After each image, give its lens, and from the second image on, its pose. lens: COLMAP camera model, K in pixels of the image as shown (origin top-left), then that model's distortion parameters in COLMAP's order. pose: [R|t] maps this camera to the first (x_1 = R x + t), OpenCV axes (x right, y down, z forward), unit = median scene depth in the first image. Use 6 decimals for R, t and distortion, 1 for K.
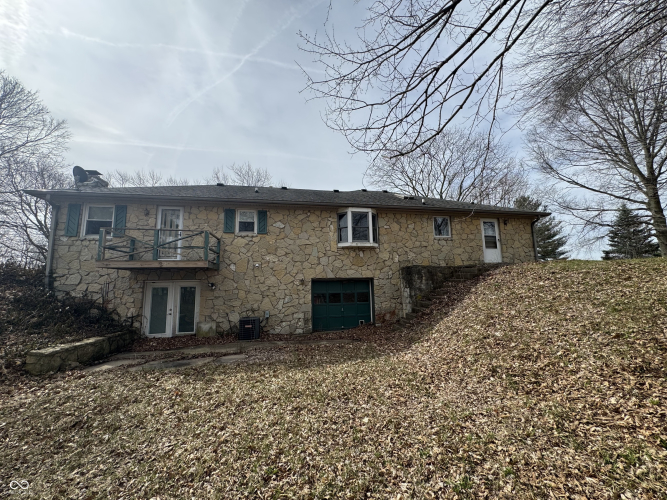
lens RADIAL K [[265.2, 0, 326.9], [0, 265.2, 250.8], [0, 0, 1]] dist [0.000220, -0.000178]
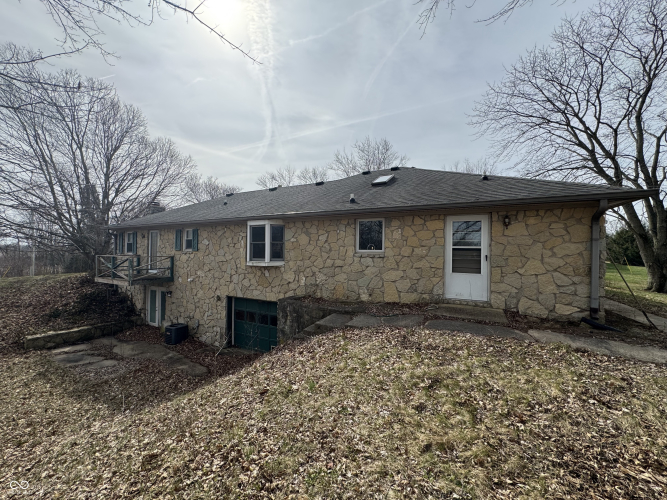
lens RADIAL K [[265.2, 0, 330.8], [0, 265.2, 250.2], [0, 0, 1]] dist [0.000220, -0.000178]
pose [[0.772650, 0.025800, -0.634307, 0.840830], [0.066386, 0.990412, 0.121150, -0.153775], [0.631351, -0.135716, 0.763529, 0.482953]]
